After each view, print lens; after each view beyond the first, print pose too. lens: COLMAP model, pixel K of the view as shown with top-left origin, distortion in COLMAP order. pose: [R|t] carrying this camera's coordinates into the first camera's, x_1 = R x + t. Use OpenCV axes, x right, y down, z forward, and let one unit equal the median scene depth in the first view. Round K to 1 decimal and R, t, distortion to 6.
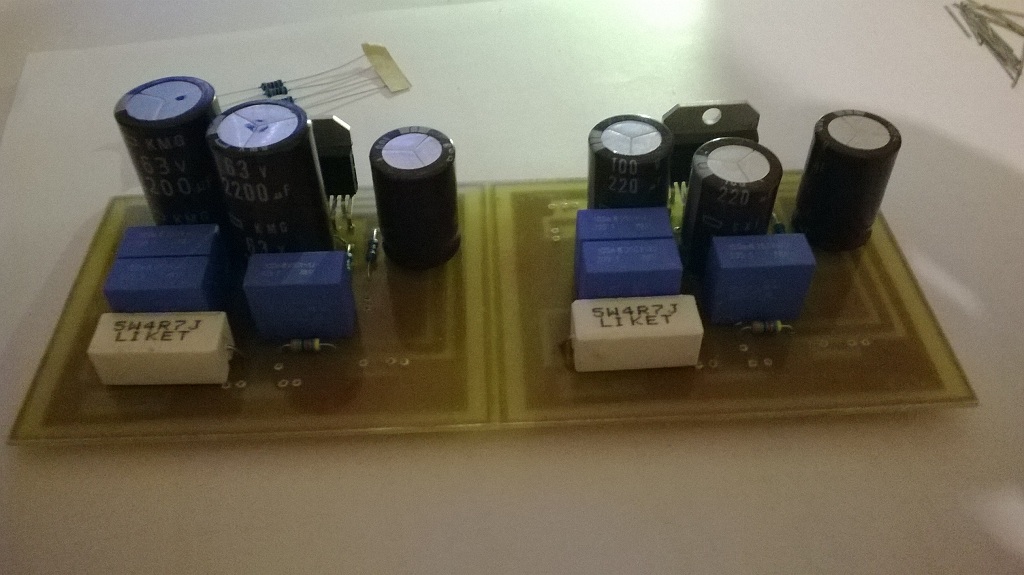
lens RADIAL K [[885.7, 0, 512.0], [0, 885.7, 287.5], [0, 0, 1]] dist [-0.099541, -0.000497]
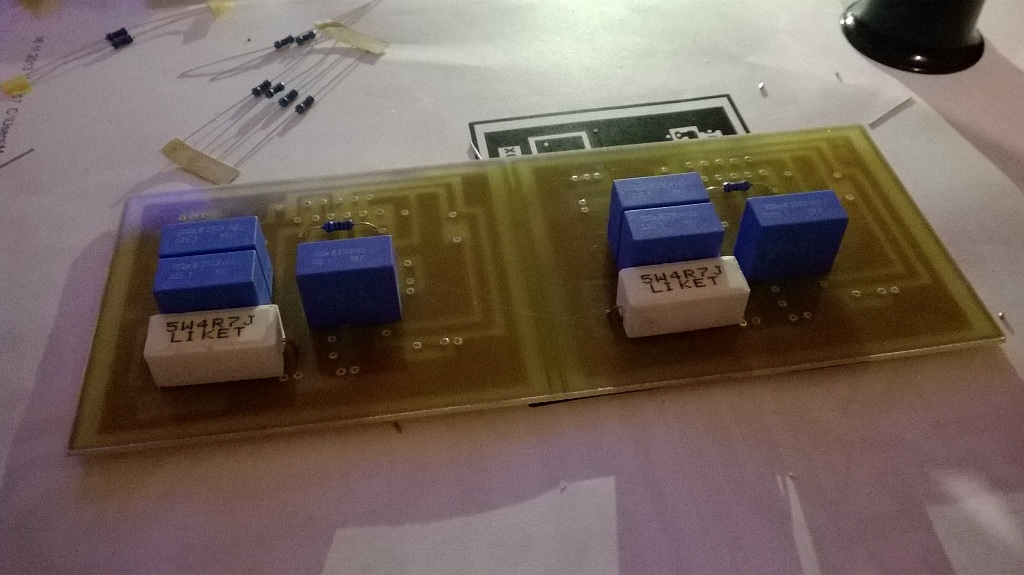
lens RADIAL K [[885.7, 0, 512.0], [0, 885.7, 287.5], [0, 0, 1]] dist [-0.099541, -0.000497]
pose [[0.995883, -0.070724, 0.056711, -0.117220], [0.069273, 0.997228, 0.027157, -0.000664], [-0.058474, -0.023117, 0.998021, -0.013769]]
